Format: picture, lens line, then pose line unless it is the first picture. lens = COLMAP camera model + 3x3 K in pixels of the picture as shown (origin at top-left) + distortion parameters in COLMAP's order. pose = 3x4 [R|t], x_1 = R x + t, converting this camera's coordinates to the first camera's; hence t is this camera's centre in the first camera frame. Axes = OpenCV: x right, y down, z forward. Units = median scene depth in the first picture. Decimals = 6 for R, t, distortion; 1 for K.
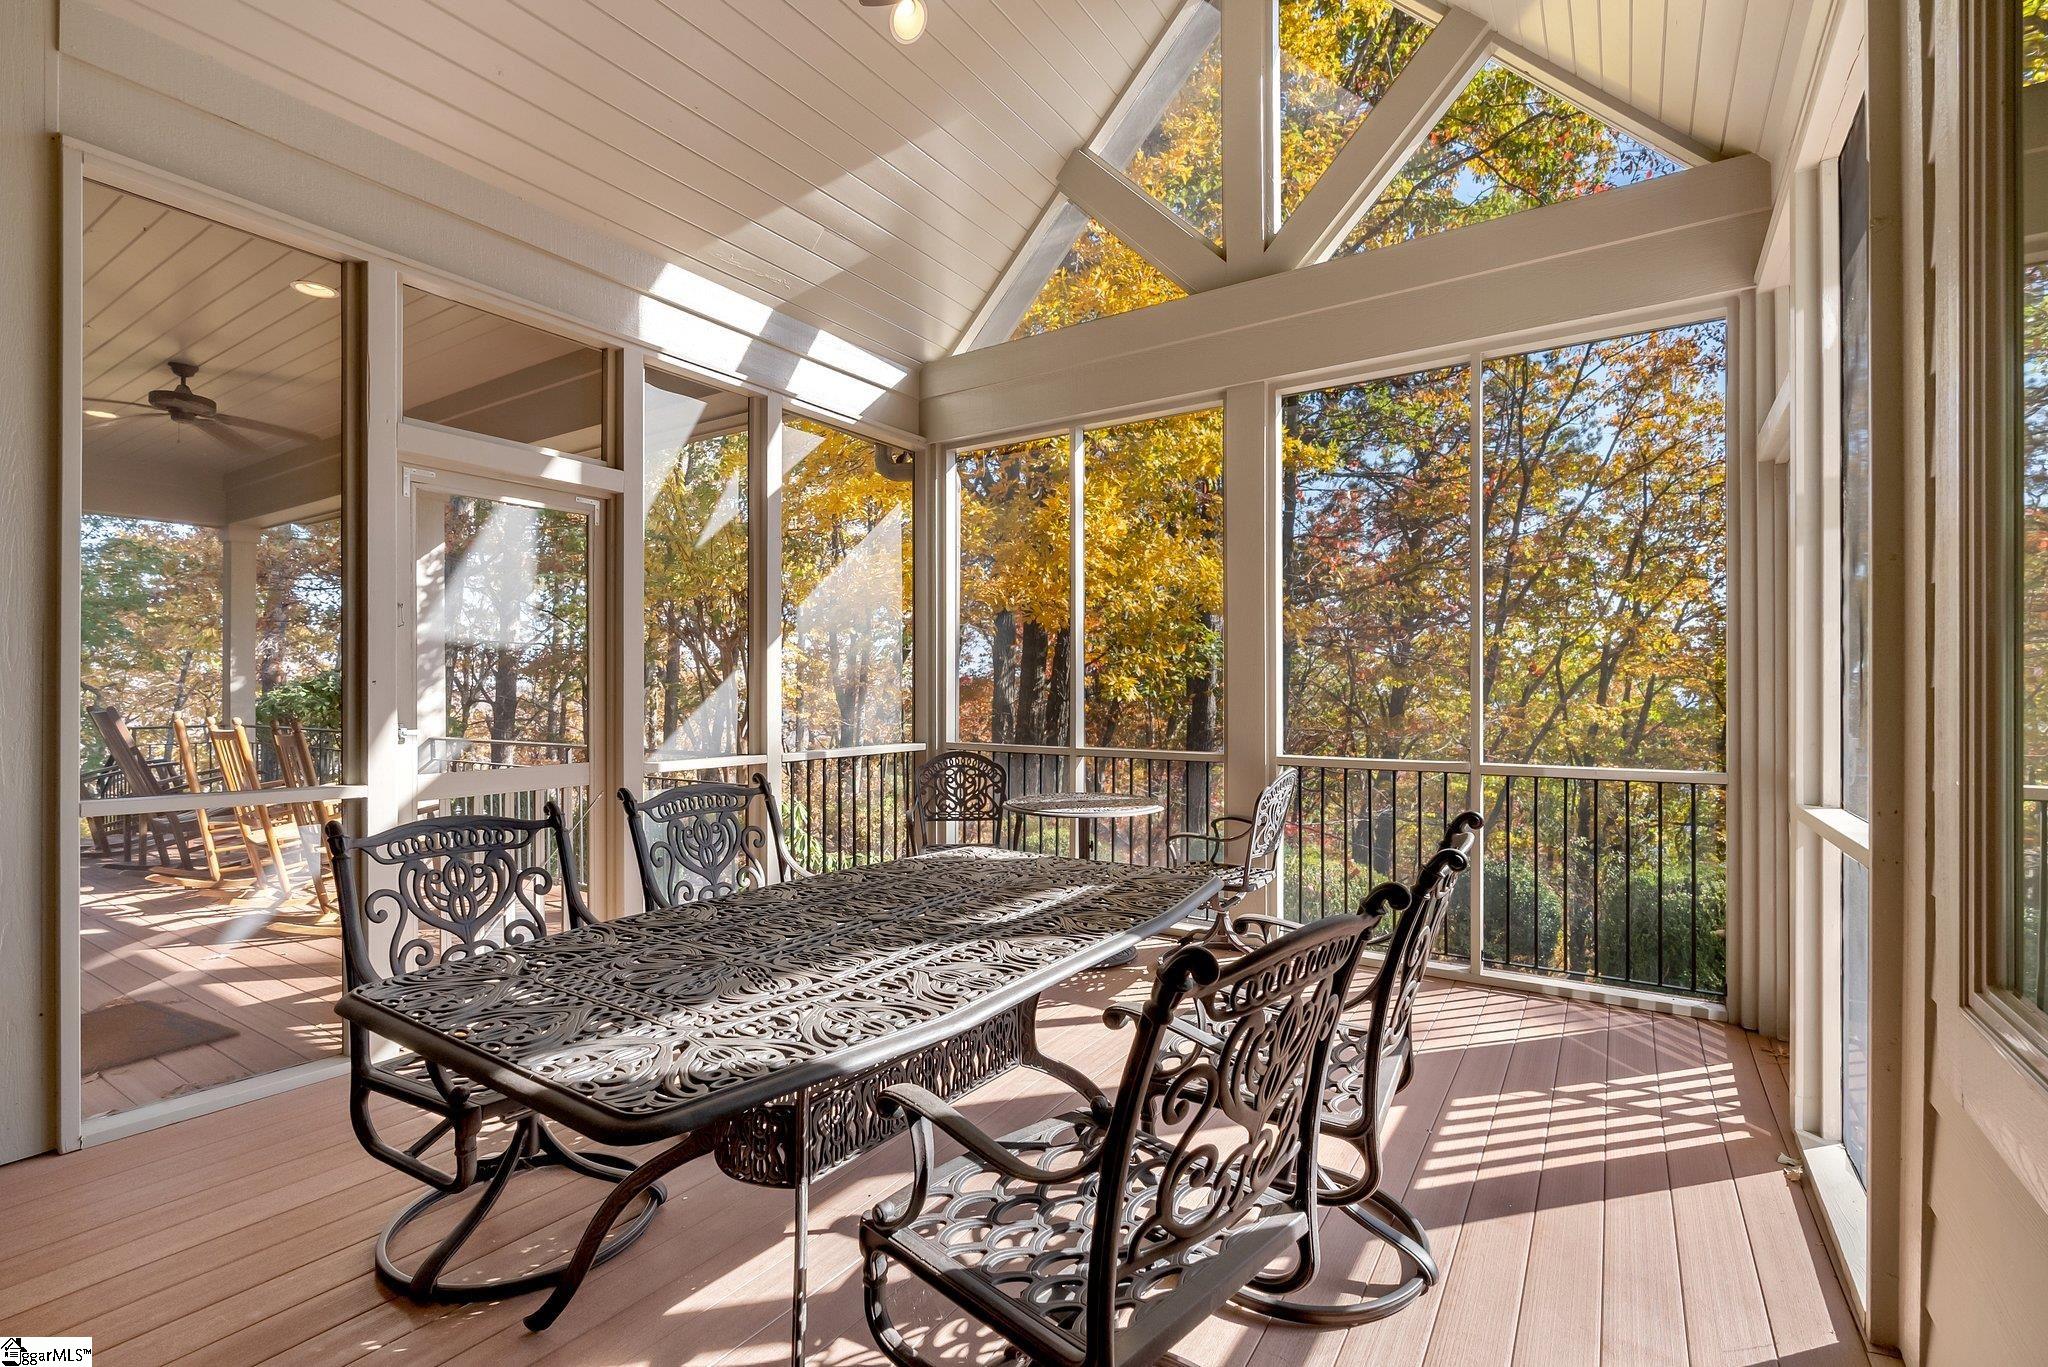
lens RADIAL K [[917.7, 0, 1024.0], [0, 917.7, 683.5], [0, 0, 1]] dist [-0.012581, 0.004290]
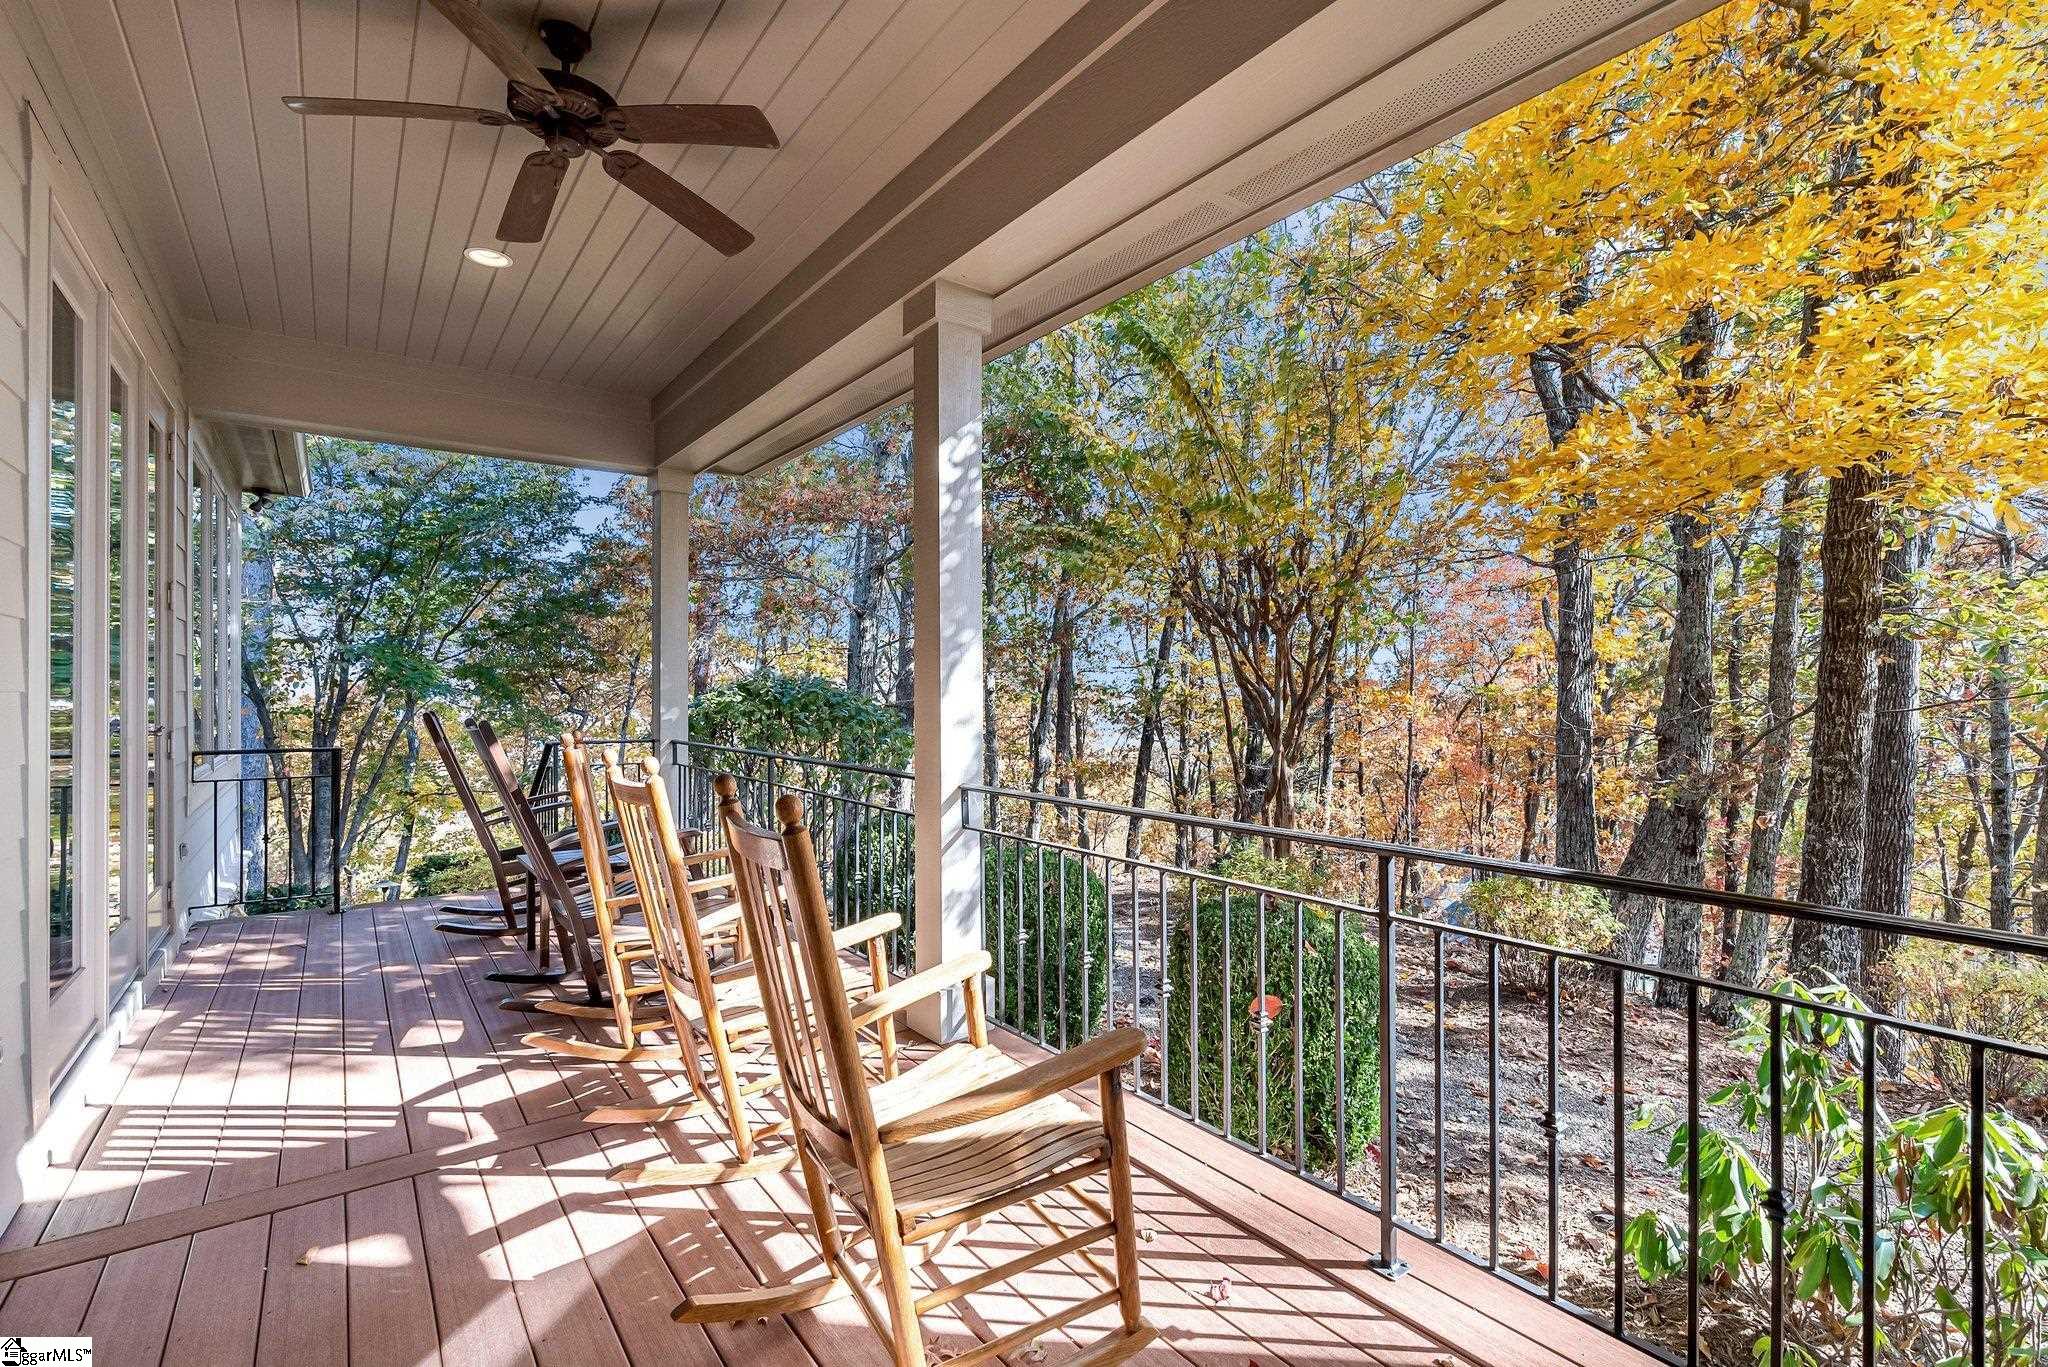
lens RADIAL K [[917.7, 0, 1024.0], [0, 917.7, 683.5], [0, 0, 1]] dist [-0.012581, 0.004290]
pose [[0.940967, -0.013569, -0.338226, -0.318176], [0.007556, 0.999789, -0.019090, 0.015215], [0.338414, 0.015407, 0.940871, 0.373993]]
